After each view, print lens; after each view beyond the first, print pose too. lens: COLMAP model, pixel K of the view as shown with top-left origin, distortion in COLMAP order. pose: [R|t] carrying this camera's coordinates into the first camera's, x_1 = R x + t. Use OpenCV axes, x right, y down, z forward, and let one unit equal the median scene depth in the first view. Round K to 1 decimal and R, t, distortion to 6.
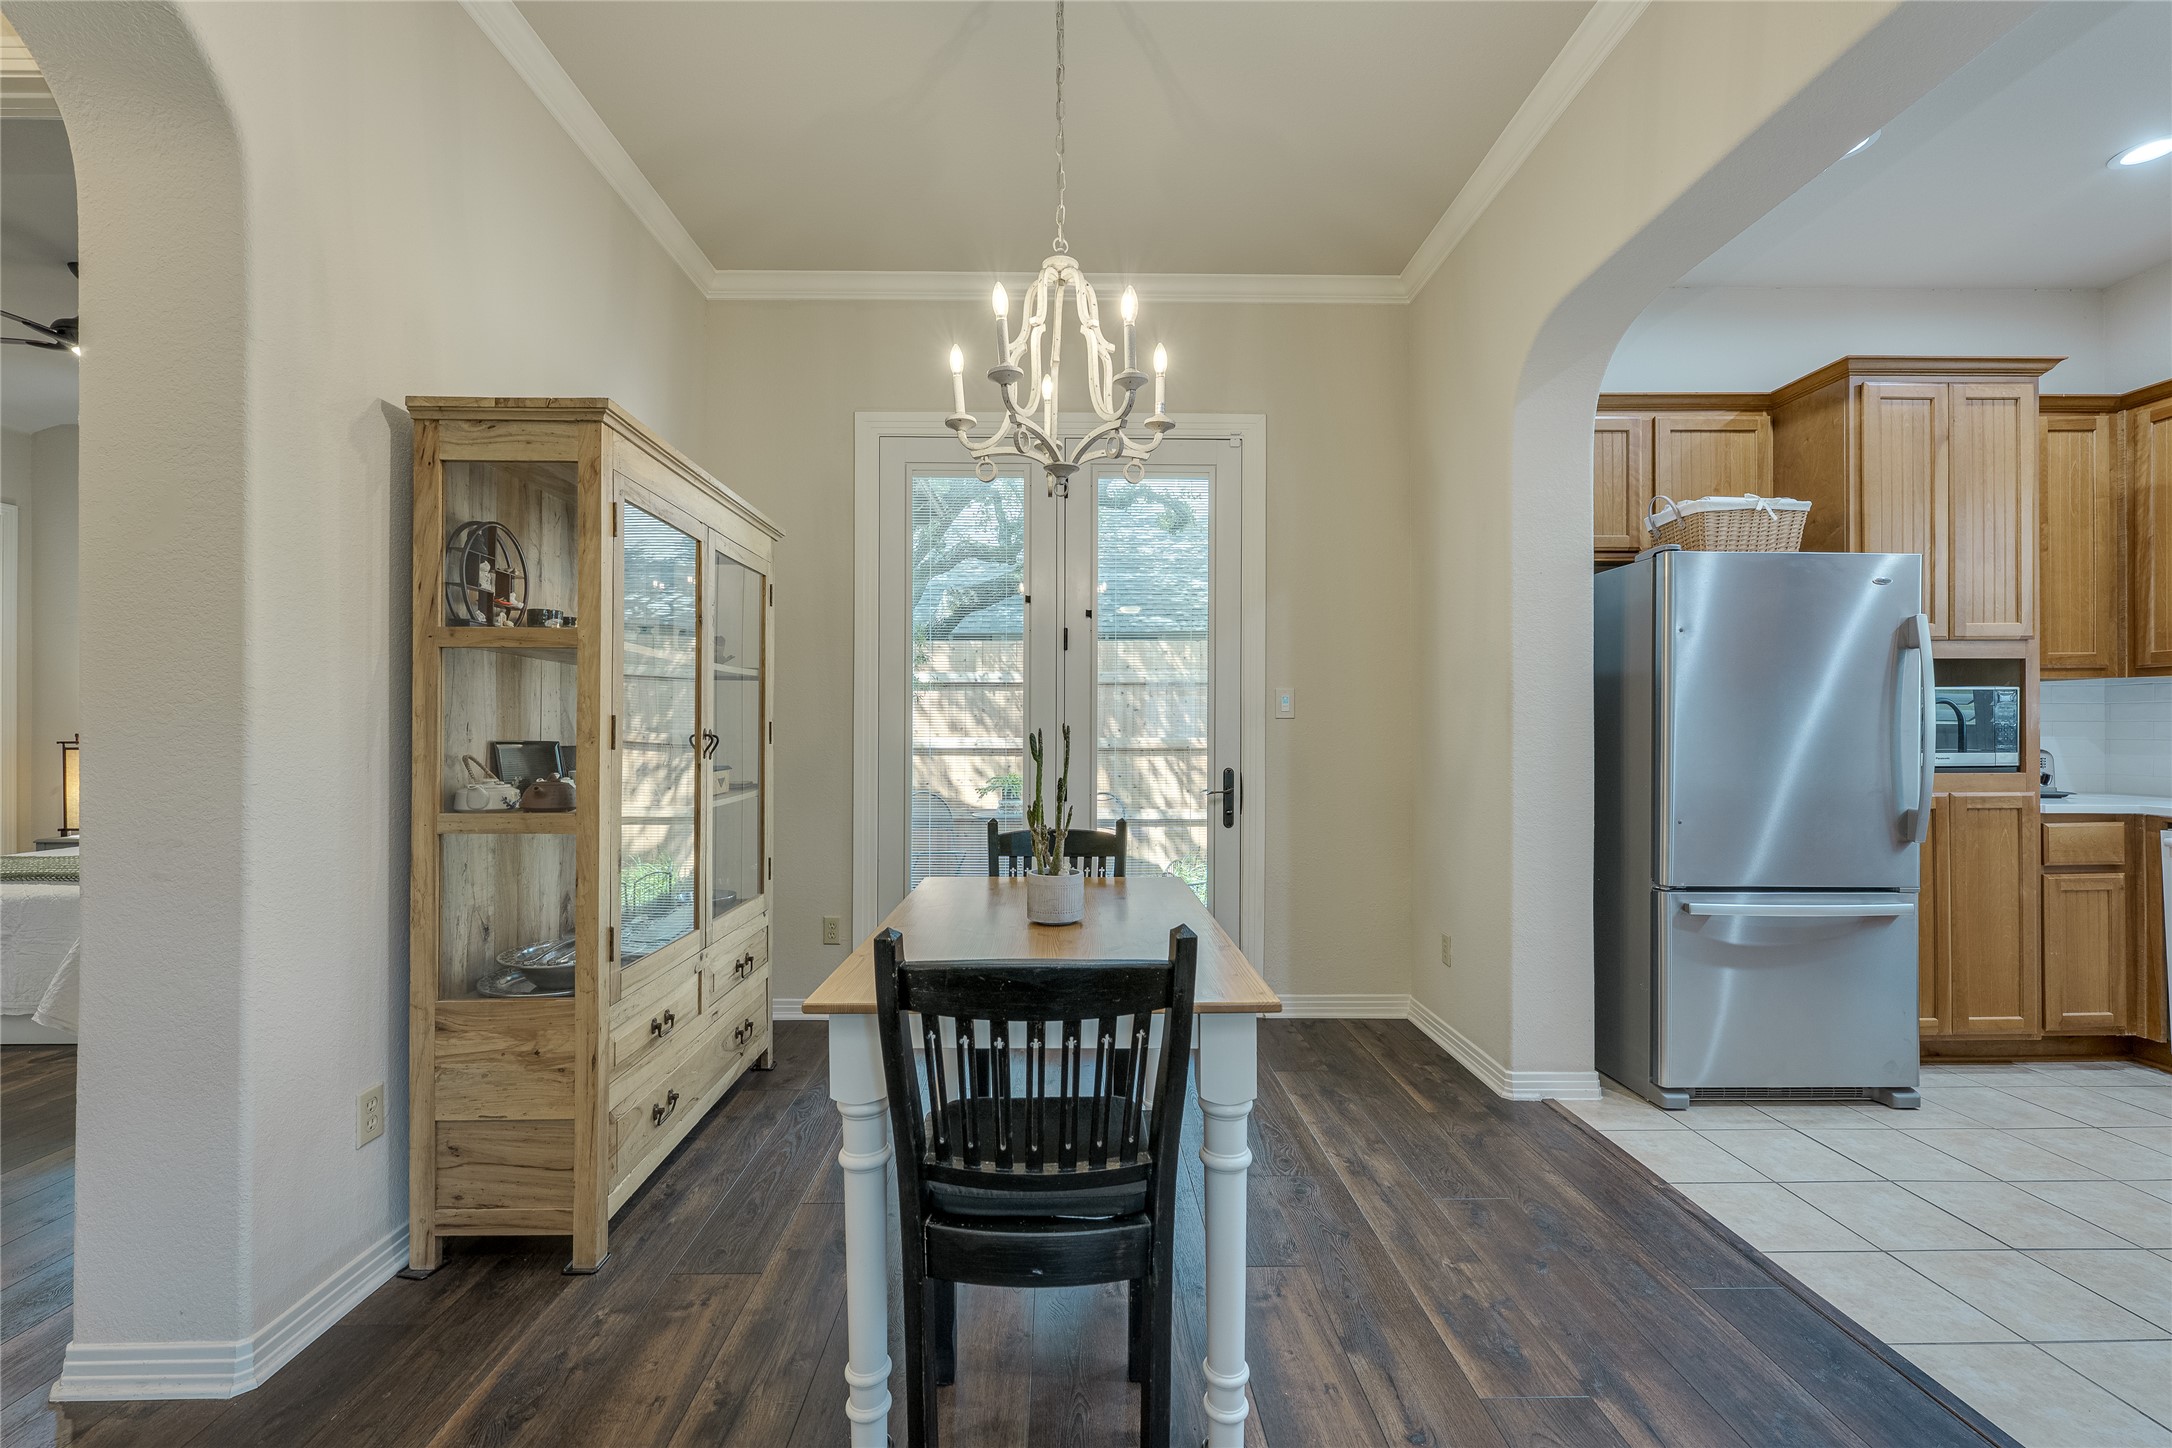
lens RADIAL K [[875.7, 0, 1086.0], [0, 875.7, 724.0], [0, 0, 1]] dist [0.000568, 0.000008]
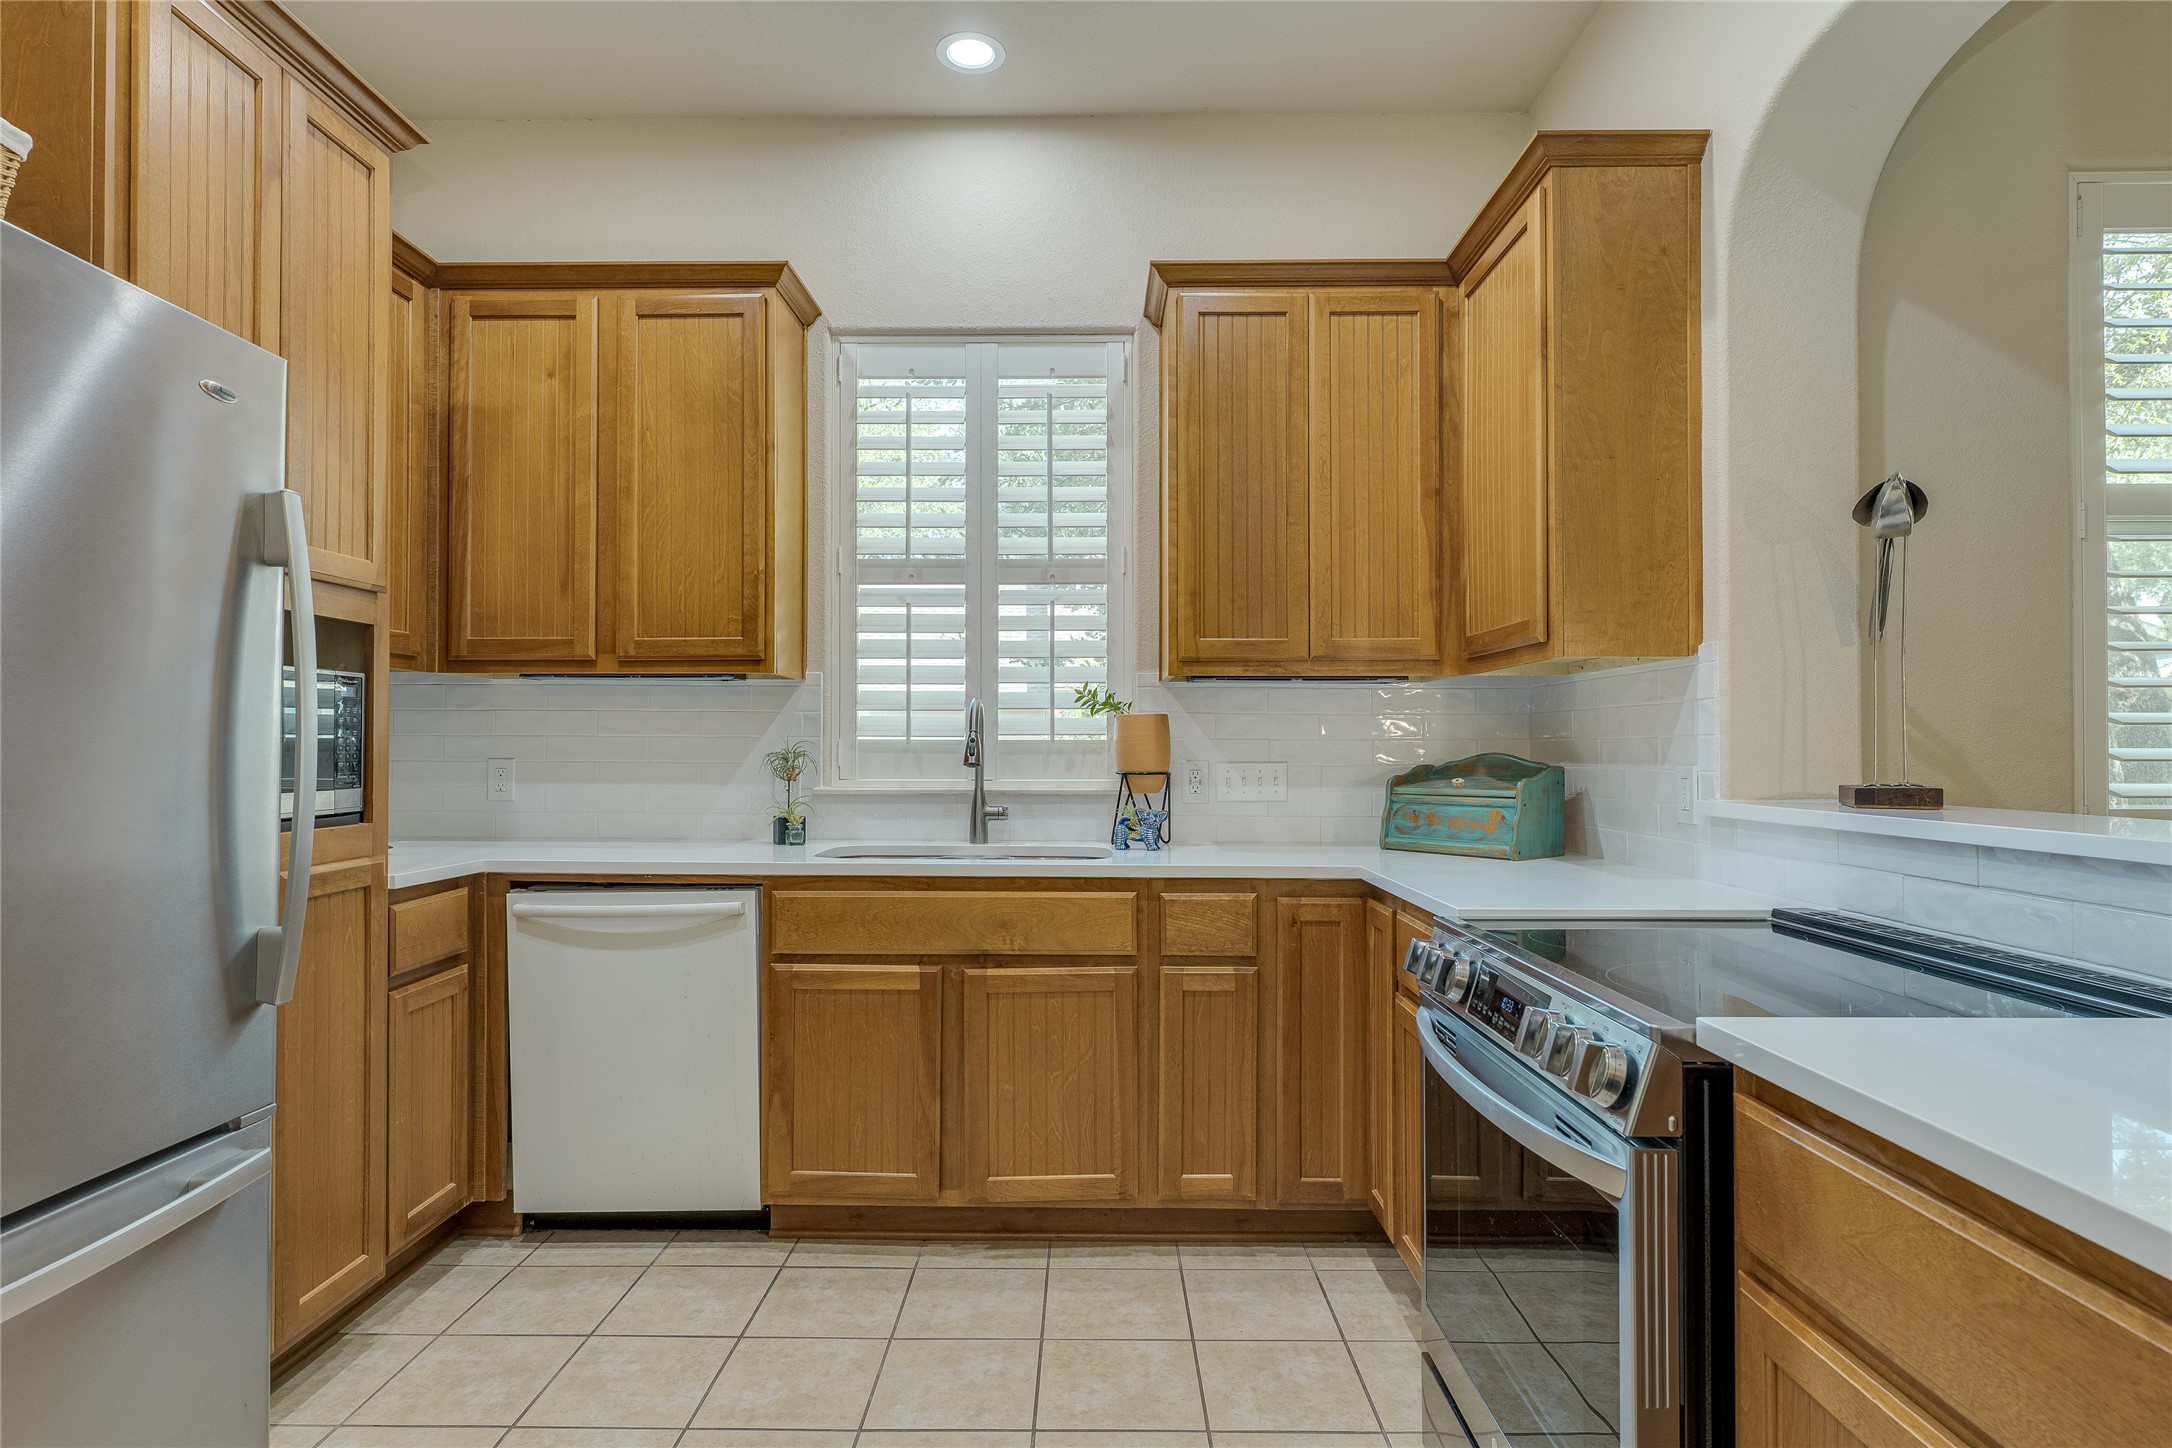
lens RADIAL K [[1129.4, 0, 1082.4], [0, 1129.4, 736.0], [0, 0, 1]] dist [-0.002458, -0.000354]
pose [[0.034822, 0.009314, 0.999350, 0.344873], [-0.005784, 0.999942, -0.009118, 0.002342], [-0.999377, -0.005463, 0.034874, 0.505316]]
